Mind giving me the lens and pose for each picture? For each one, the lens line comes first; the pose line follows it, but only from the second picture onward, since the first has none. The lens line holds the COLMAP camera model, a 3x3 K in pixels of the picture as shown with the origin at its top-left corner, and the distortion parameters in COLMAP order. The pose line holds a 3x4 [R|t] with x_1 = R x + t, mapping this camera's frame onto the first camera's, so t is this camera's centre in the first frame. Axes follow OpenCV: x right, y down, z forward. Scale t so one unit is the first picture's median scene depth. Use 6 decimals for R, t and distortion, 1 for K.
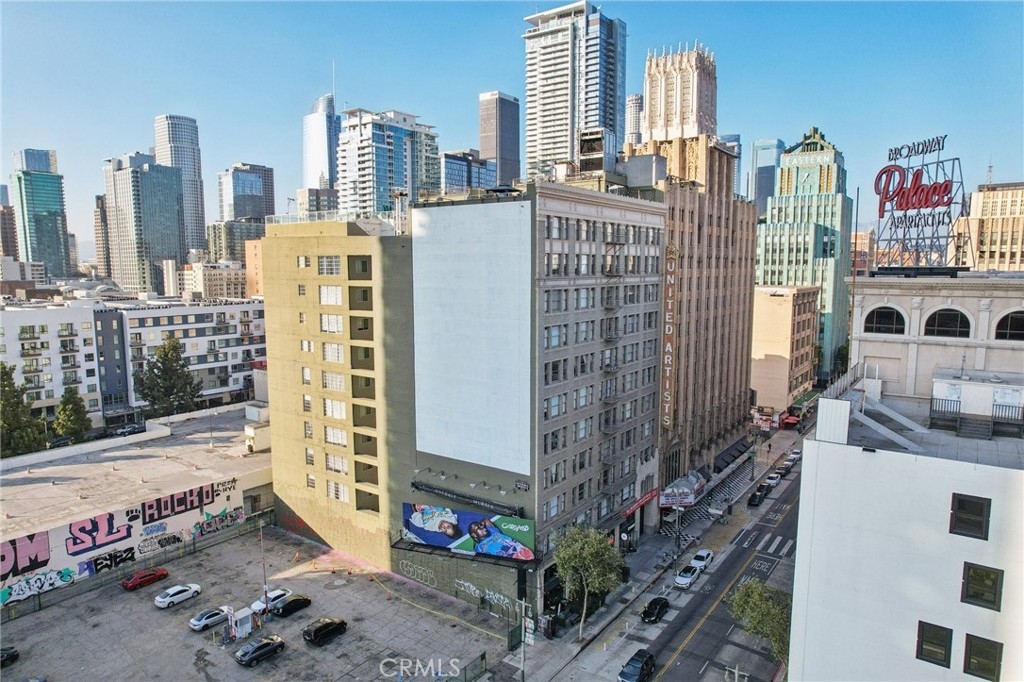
lens RADIAL K [[649.3, 0, 512.8], [0, 649.3, 346.4], [0, 0, 1]] dist [-0.075801, 0.071833]
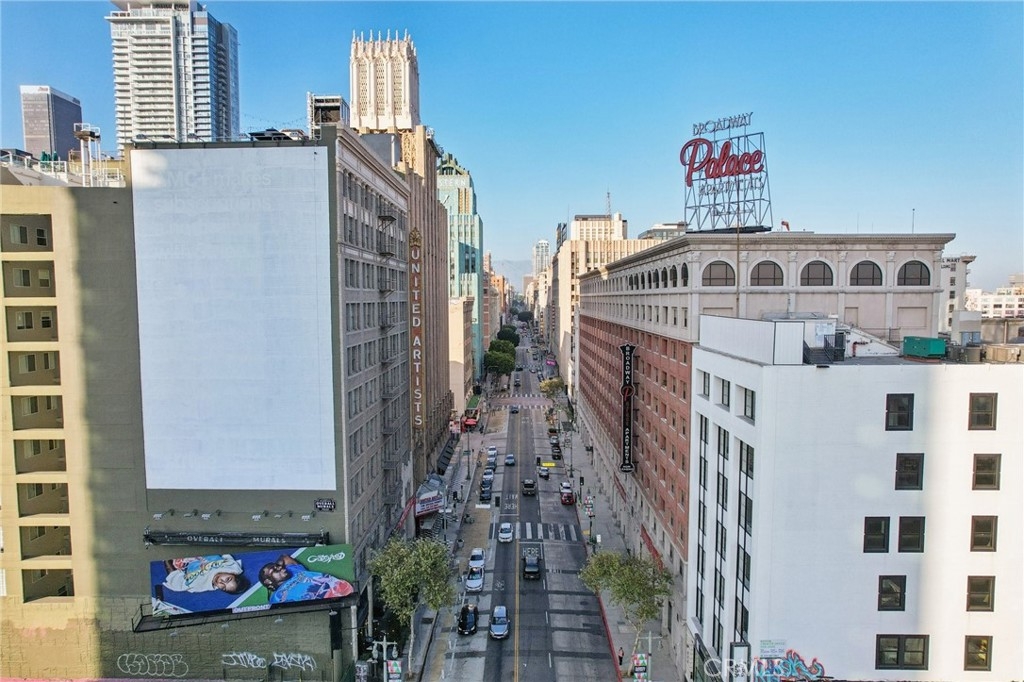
lens RADIAL K [[649.3, 0, 512.8], [0, 649.3, 346.4], [0, 0, 1]] dist [-0.075801, 0.071833]
pose [[0.824065, -0.047090, 0.564535, -0.194327], [0.074898, 0.996848, -0.026179, 0.049619], [-0.561522, 0.063856, 0.824994, 0.172260]]
